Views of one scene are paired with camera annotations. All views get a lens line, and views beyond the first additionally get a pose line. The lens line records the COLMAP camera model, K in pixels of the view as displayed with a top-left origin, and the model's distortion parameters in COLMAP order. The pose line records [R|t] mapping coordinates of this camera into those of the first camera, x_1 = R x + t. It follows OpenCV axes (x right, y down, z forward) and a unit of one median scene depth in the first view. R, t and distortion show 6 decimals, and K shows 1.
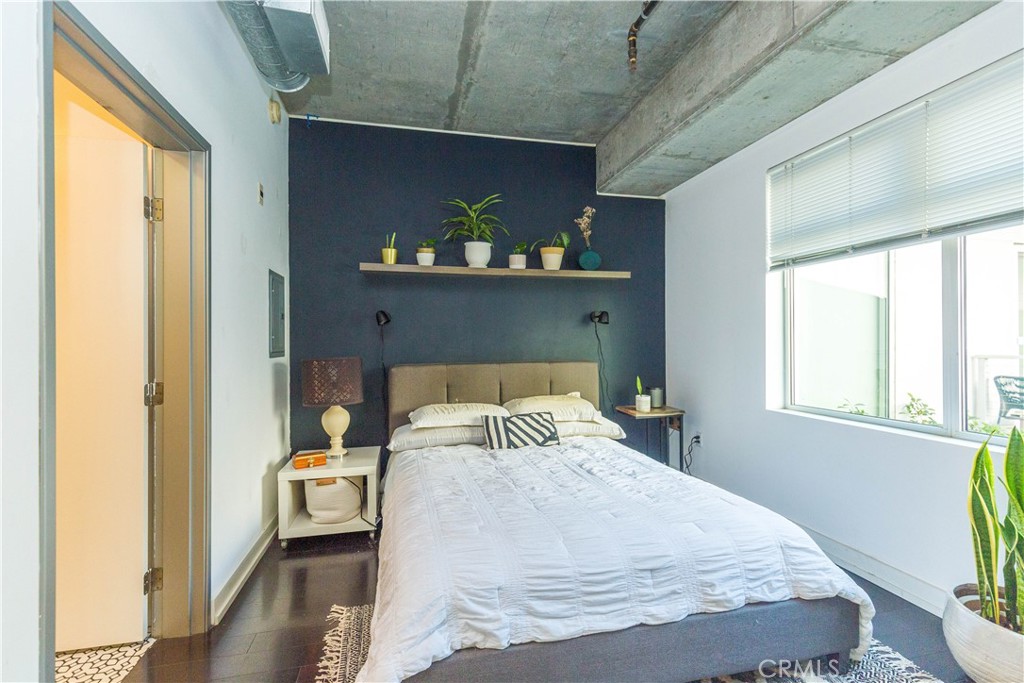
lens RADIAL K [[461.8, 0, 510.5], [0, 461.8, 339.6], [0, 0, 1]] dist [0.003602, 0.000501]
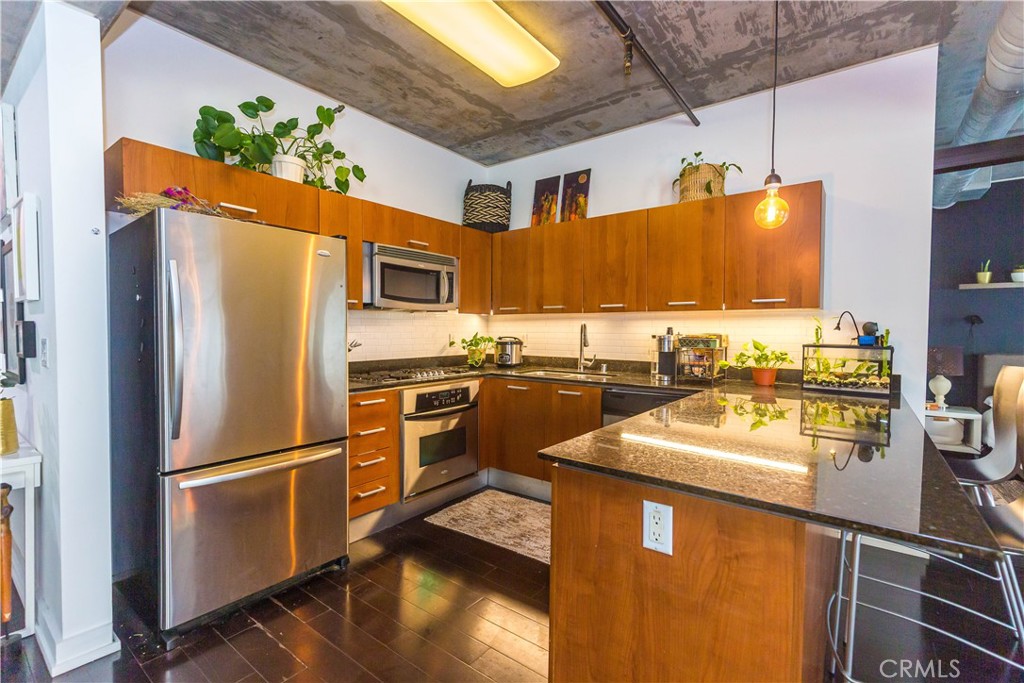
lens RADIAL K [[461.8, 0, 509.4], [0, 461.8, 340.7], [0, 0, 1]] dist [0.003602, 0.000501]
pose [[0.631954, 0.021393, -0.774710, -0.072830], [-0.006059, 0.999725, 0.022664, -0.007259], [0.774982, -0.009629, 0.631910, -1.079305]]
